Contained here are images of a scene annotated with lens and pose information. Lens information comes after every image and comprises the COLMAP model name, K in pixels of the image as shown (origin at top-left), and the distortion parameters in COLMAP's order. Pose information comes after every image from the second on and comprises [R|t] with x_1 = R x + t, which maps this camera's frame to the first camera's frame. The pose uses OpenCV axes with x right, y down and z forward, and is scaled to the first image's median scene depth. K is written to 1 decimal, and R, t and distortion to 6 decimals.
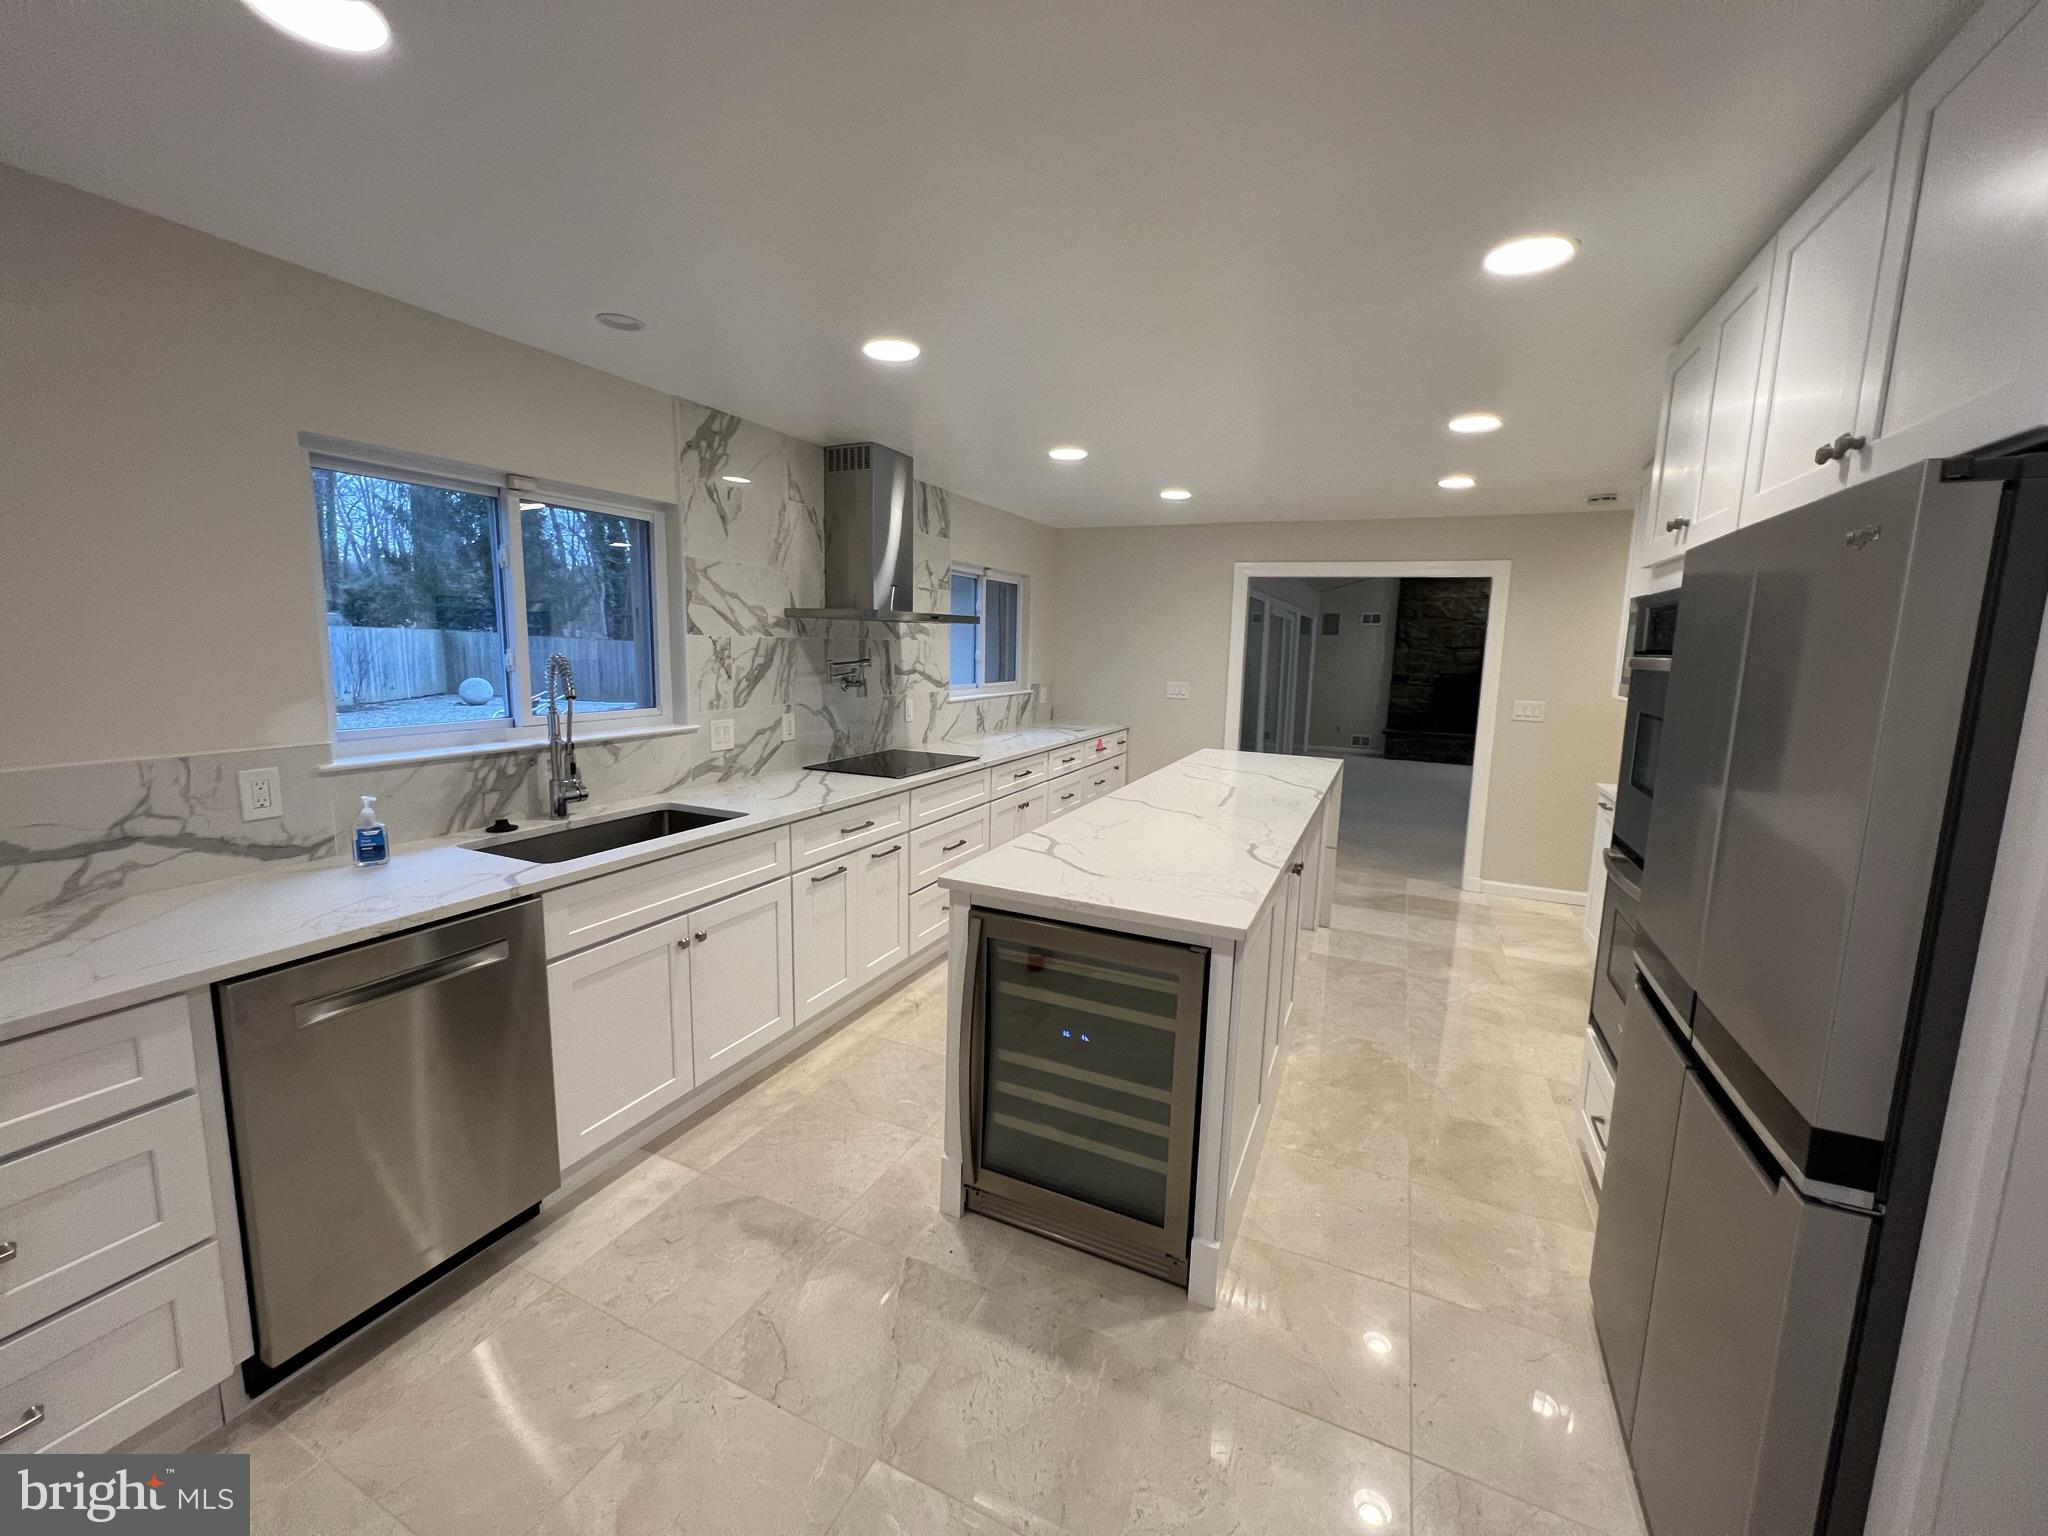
lens RADIAL K [[819.3, 0, 1016.5], [0, 819.3, 754.6], [0, 0, 1]] dist [-0.003940, 0.000678]
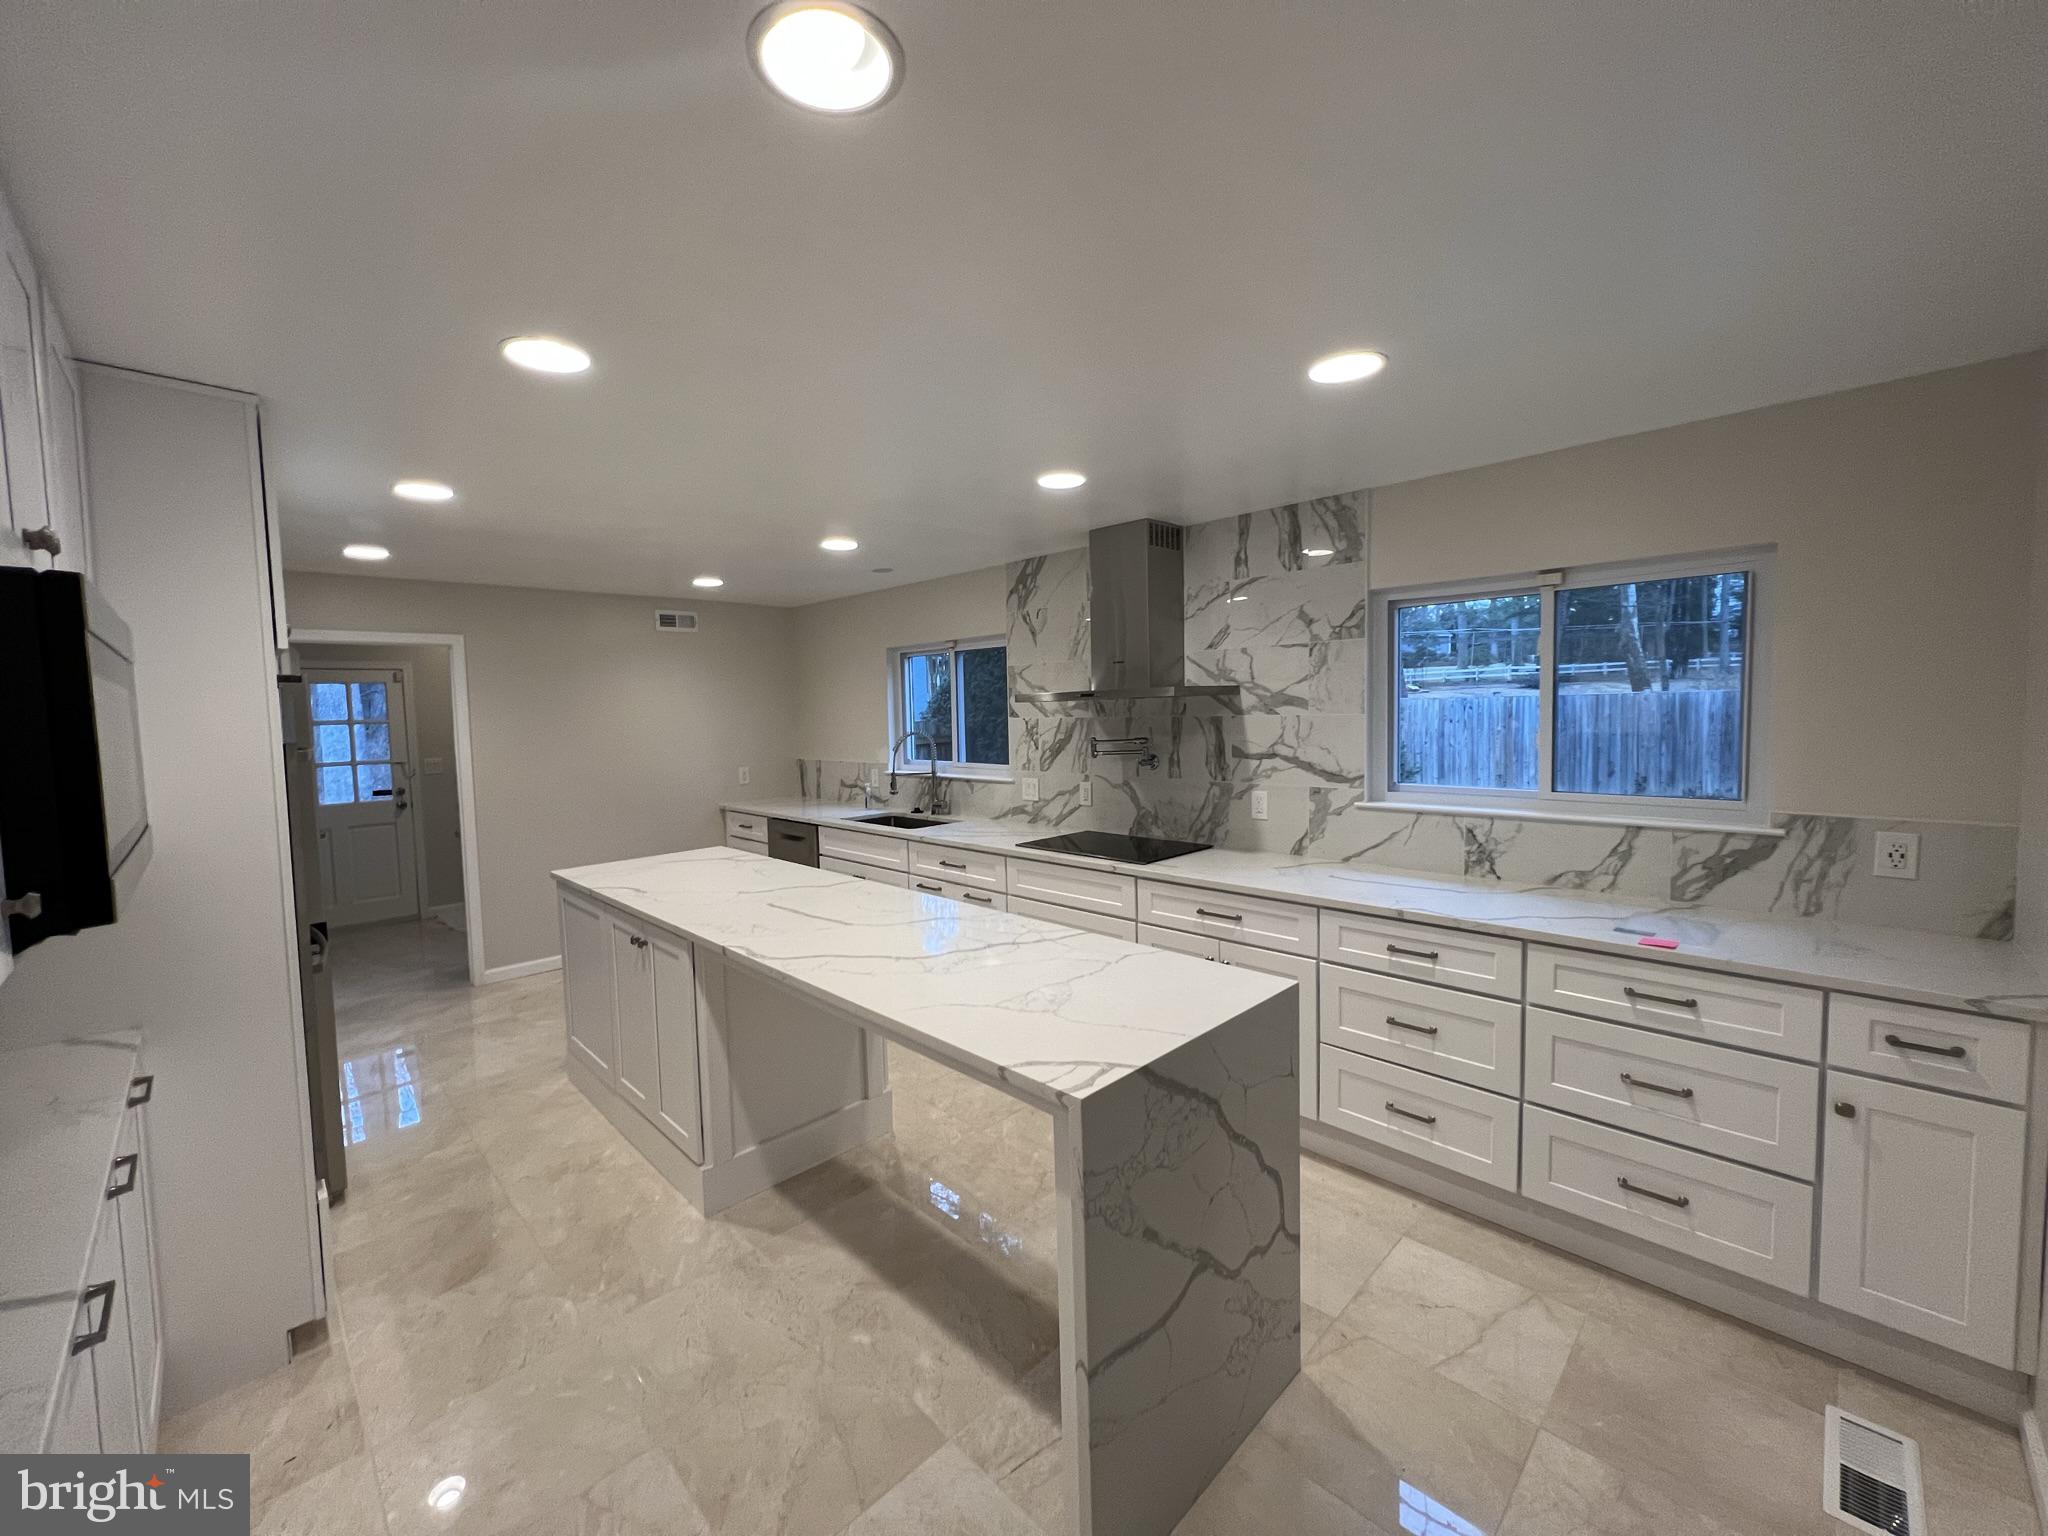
lens RADIAL K [[819.3, 0, 1016.8], [0, 819.3, 753.7], [0, 0, 1]] dist [-0.003940, 0.000678]
pose [[-0.347271, 0.039777, -0.936921, 0.765090], [-0.110360, 0.990424, 0.082953, -0.159824], [0.931248, 0.132206, -0.339556, 1.180742]]
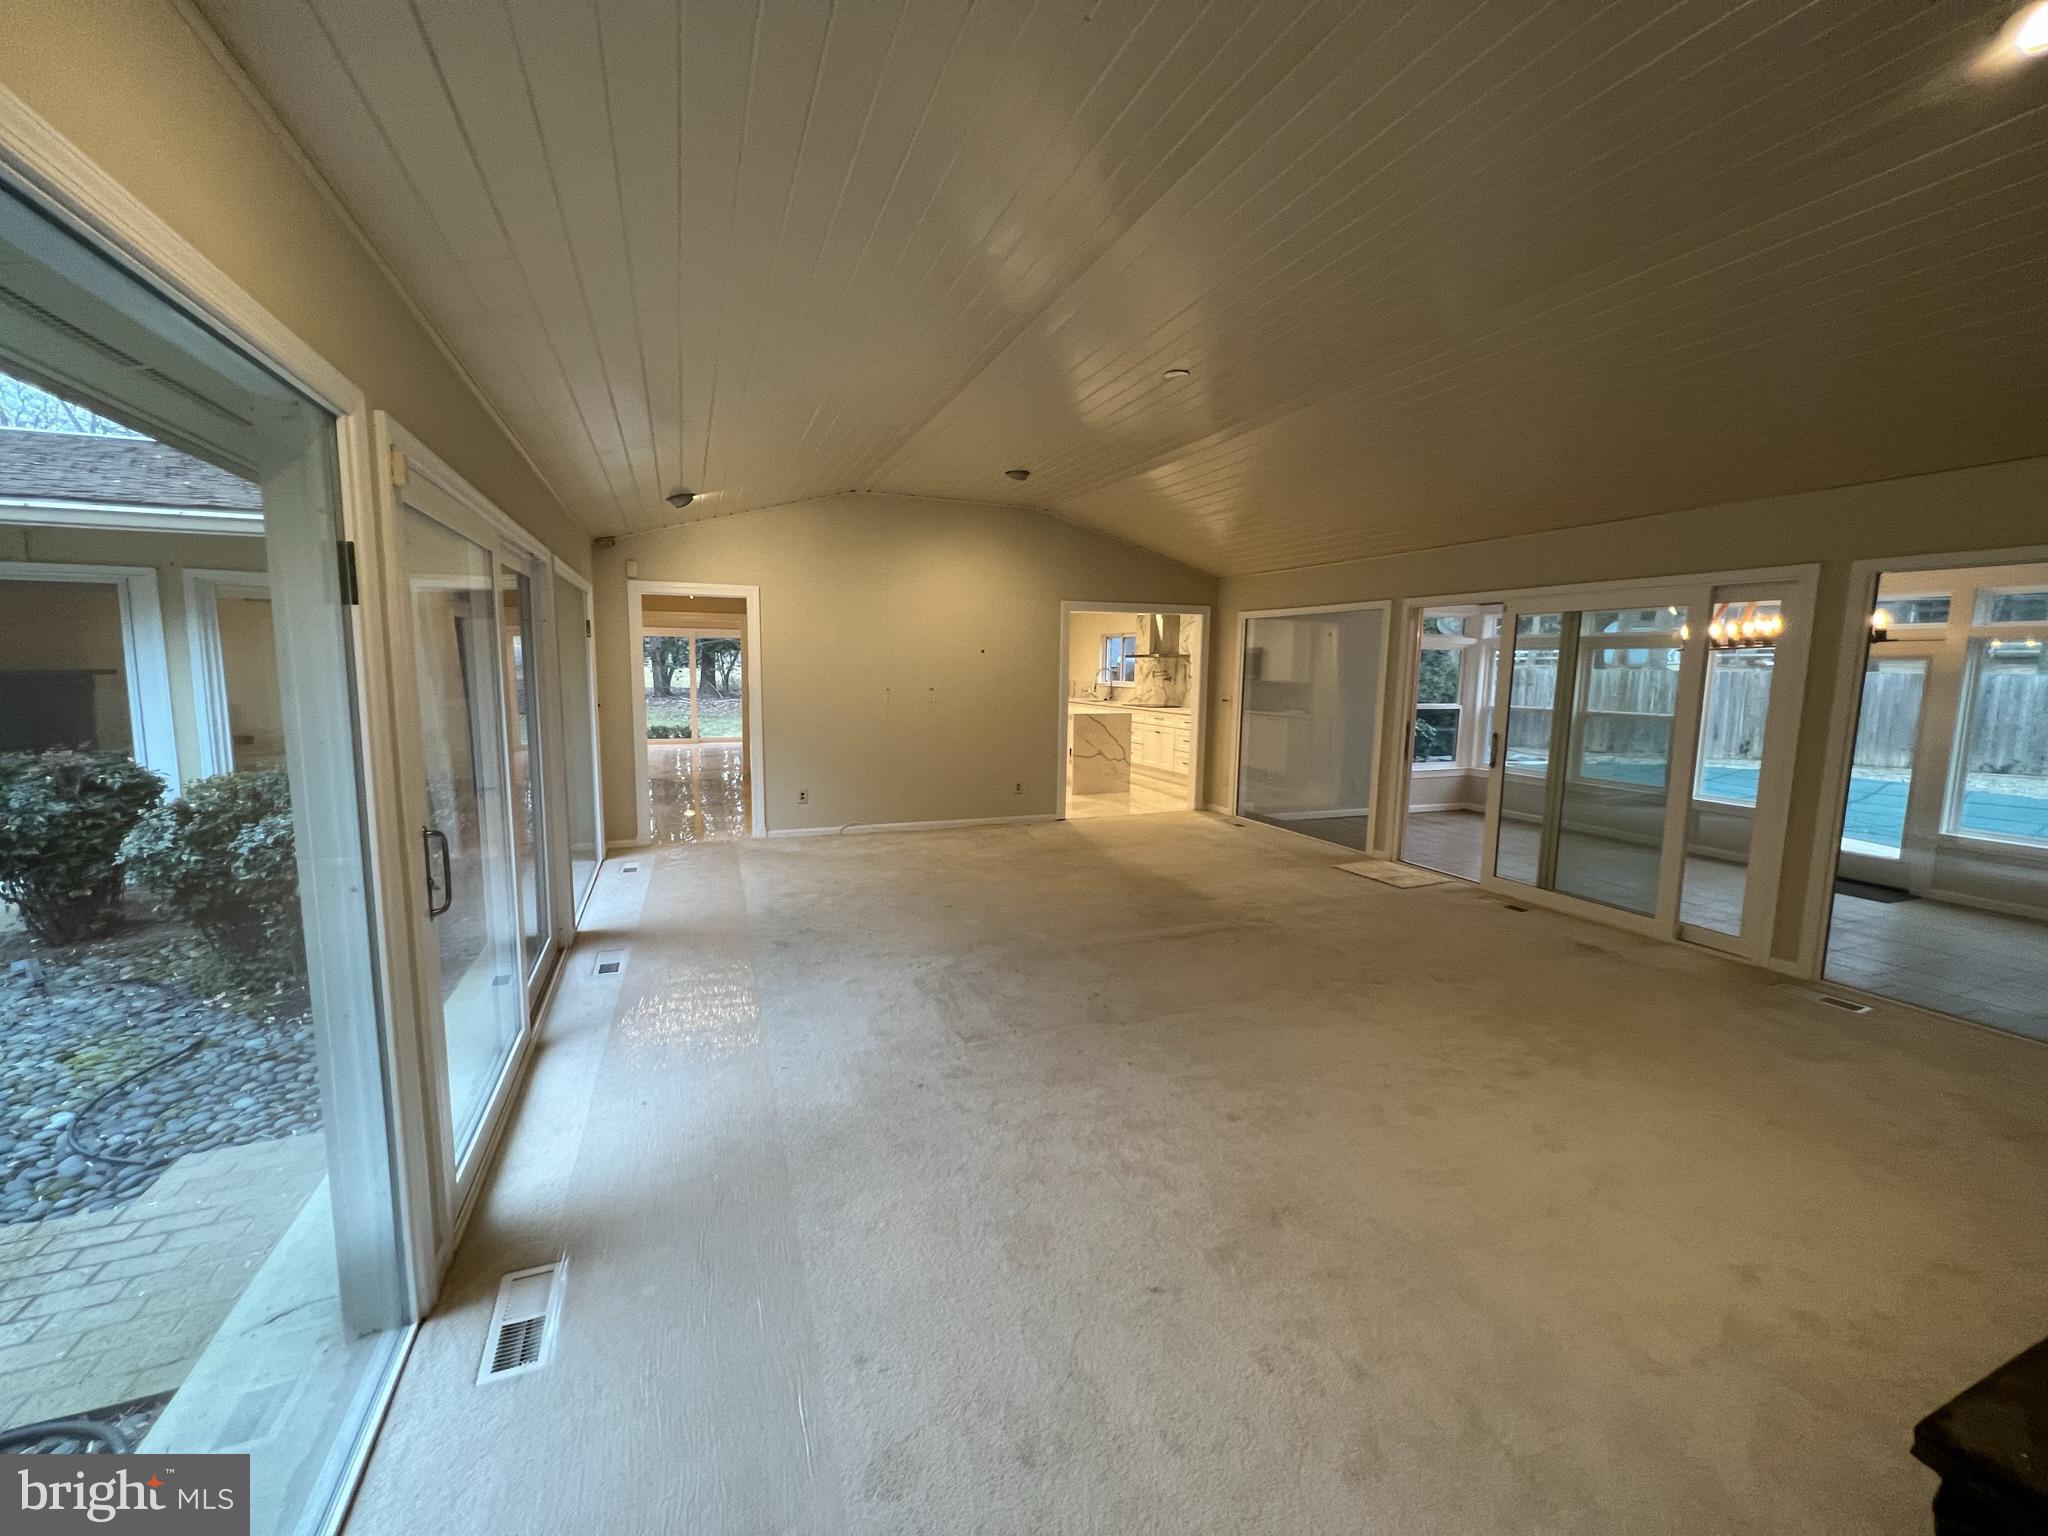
lens RADIAL K [[819.3, 0, 1018.8], [0, 819.3, 766.0], [0, 0, 1]] dist [-0.003940, 0.000678]
pose [[-0.676390, 0.061074, -0.734007, 2.294801], [-0.126715, 0.972049, 0.197648, -0.293934], [0.725562, 0.226696, -0.649745, 2.560916]]
